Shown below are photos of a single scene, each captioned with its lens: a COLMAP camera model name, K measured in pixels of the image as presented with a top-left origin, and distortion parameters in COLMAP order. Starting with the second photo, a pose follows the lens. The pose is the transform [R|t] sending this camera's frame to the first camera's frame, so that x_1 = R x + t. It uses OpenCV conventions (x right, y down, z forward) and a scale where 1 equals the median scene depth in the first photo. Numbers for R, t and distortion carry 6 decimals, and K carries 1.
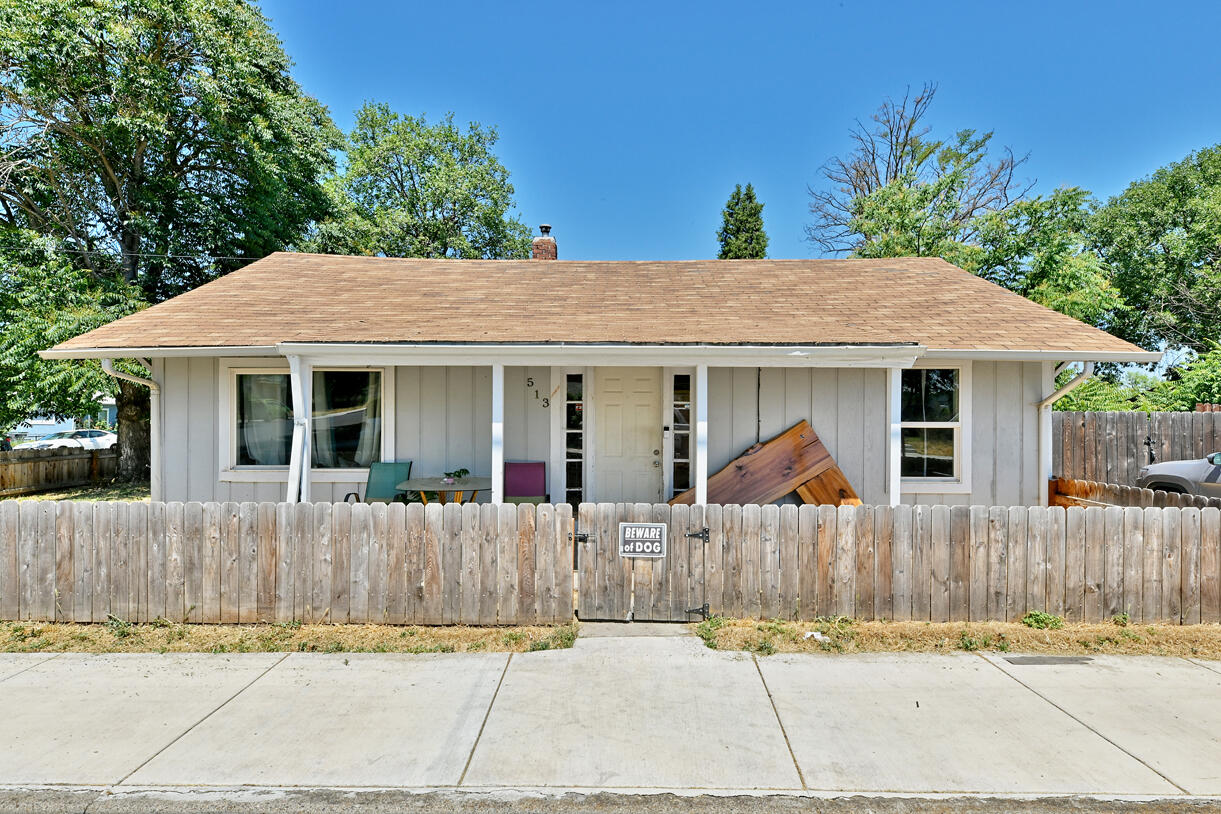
lens RADIAL K [[630.5, 0, 610.5], [0, 630.5, 407.0], [0, 0, 1]] dist [0.001422, 0.000306]
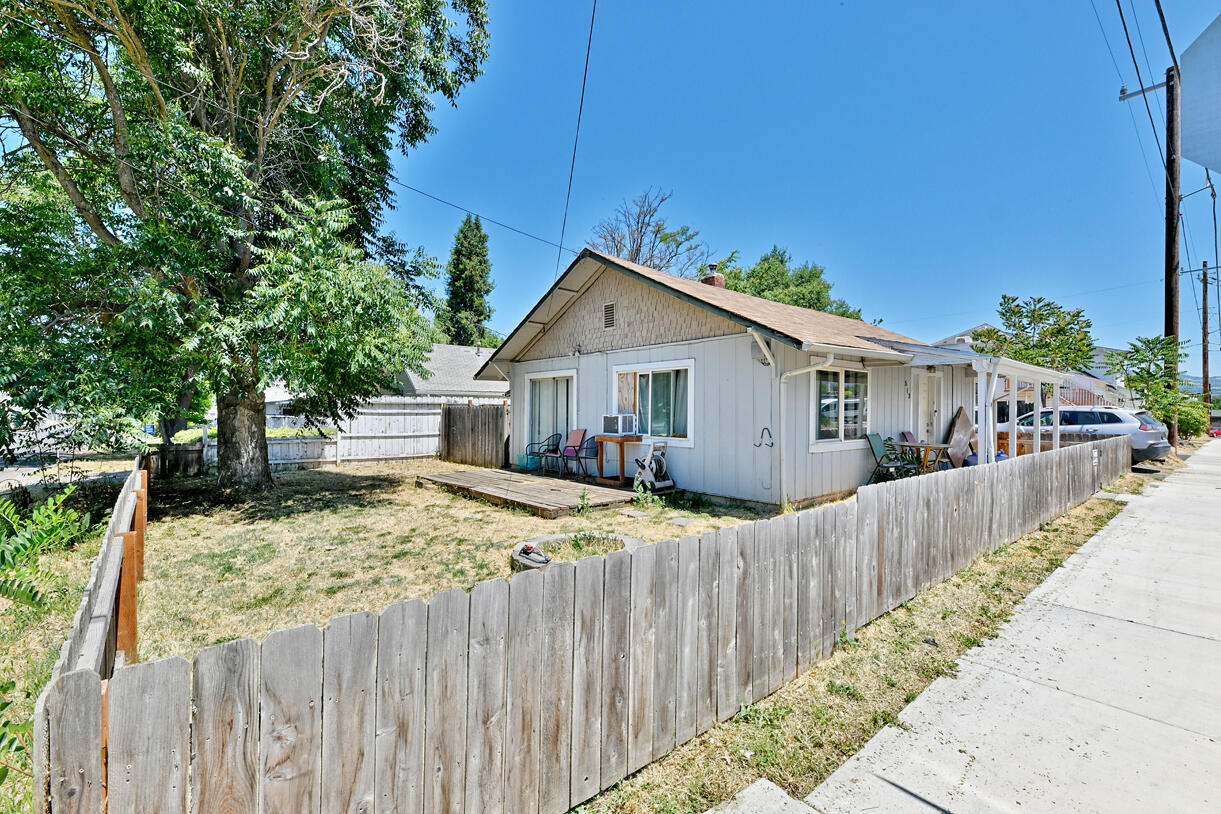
lens RADIAL K [[529.6, 0, 610.5], [0, 529.6, 407.0], [0, 0, 1]] dist [0.000139, 0.000002]
pose [[0.753247, -0.000247, 0.657737, -0.856672], [-0.006418, 0.999950, 0.007726, 0.008290], [-0.657706, -0.010041, 0.753208, 0.227935]]
